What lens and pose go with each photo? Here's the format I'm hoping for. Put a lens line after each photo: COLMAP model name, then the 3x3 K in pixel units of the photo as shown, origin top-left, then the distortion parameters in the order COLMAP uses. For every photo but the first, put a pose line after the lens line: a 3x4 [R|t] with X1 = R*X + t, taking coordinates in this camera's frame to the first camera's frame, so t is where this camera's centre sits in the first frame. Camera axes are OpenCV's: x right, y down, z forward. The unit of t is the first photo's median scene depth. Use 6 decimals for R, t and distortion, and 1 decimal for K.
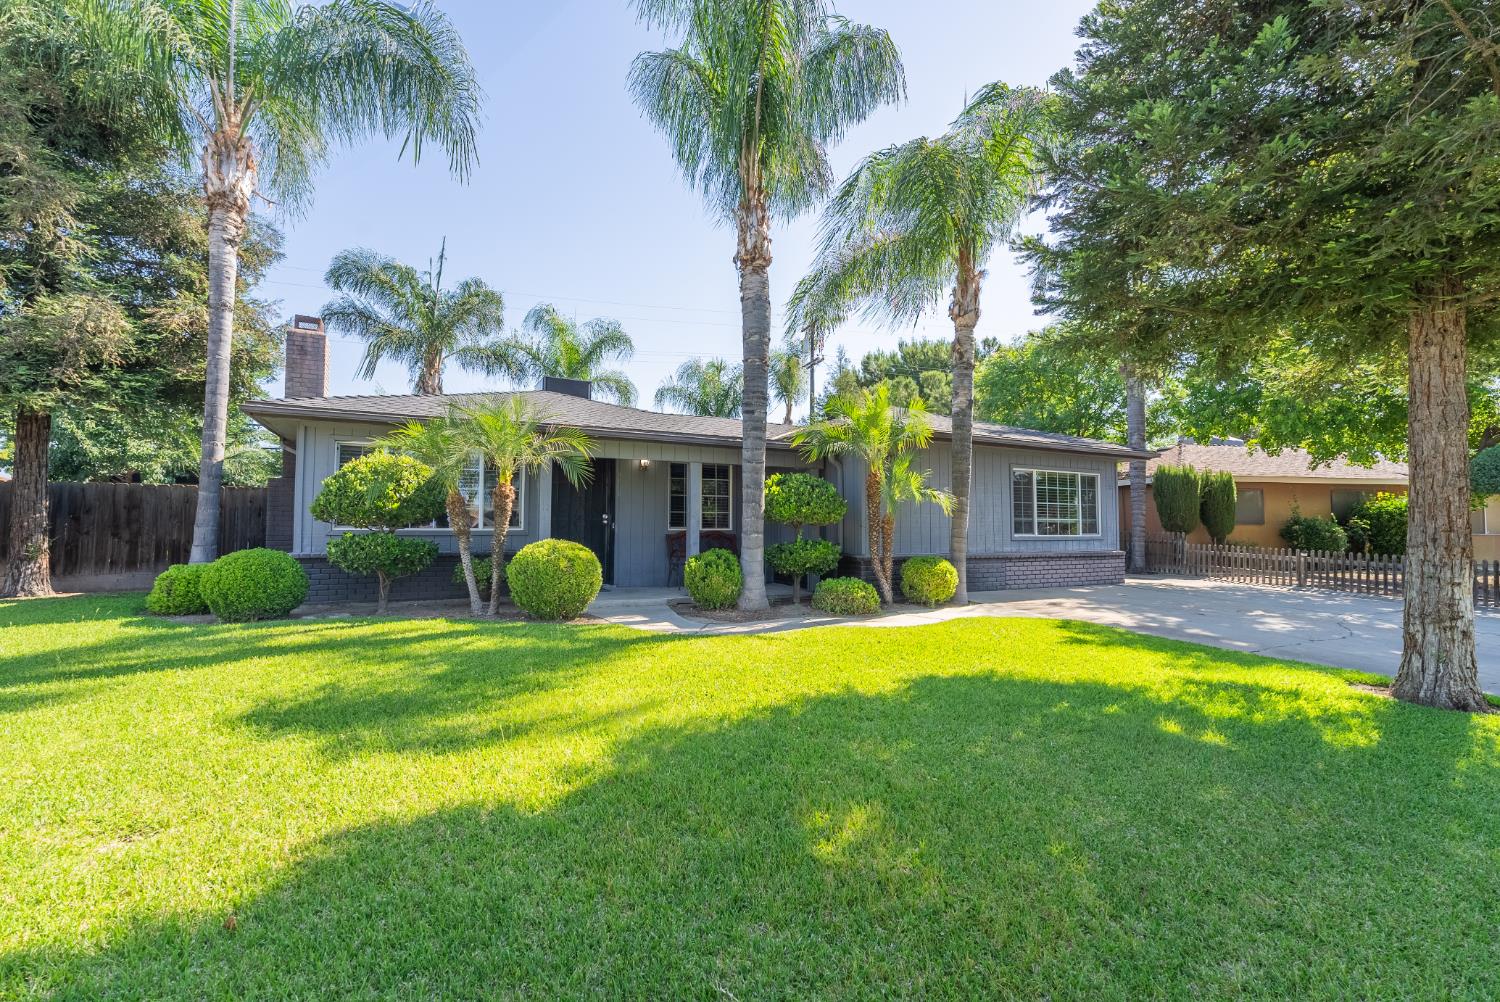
lens RADIAL K [[626.9, 0, 755.0], [0, 626.9, 501.7], [0, 0, 1]] dist [0.019625, -0.008141]
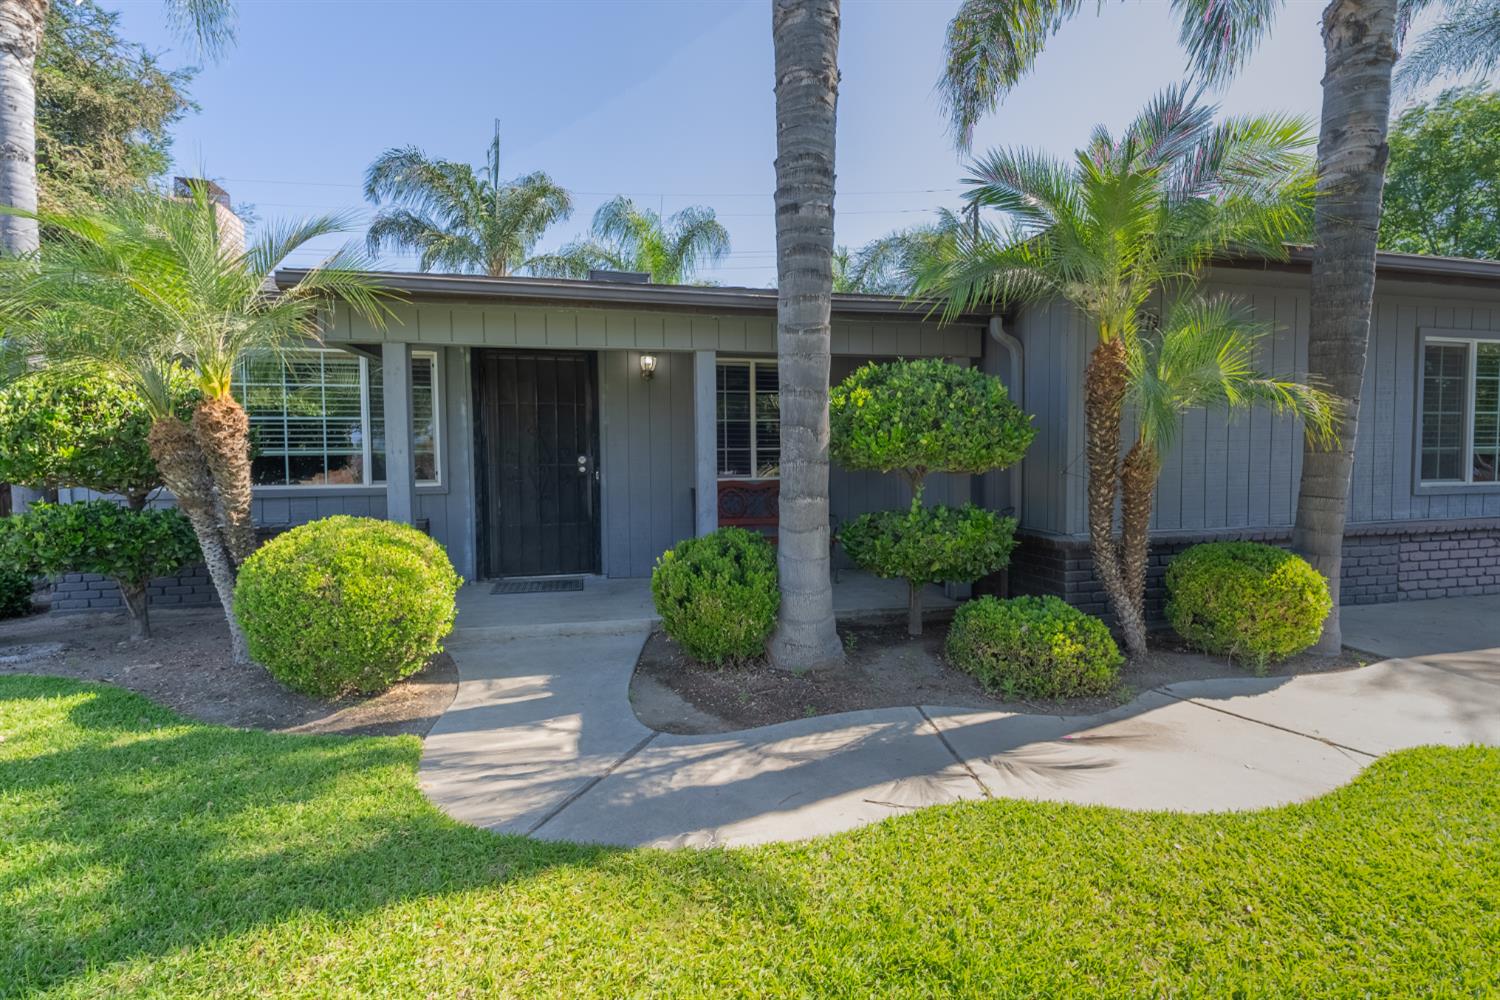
lens RADIAL K [[623.7, 0, 743.4], [0, 623.7, 495.1], [0, 0, 1]] dist [0.017765, -0.008866]
pose [[0.965203, -0.001832, -0.261494, 0.066038], [0.026165, 0.995634, 0.089602, 0.008665], [0.260189, -0.093326, 0.961037, 0.527841]]
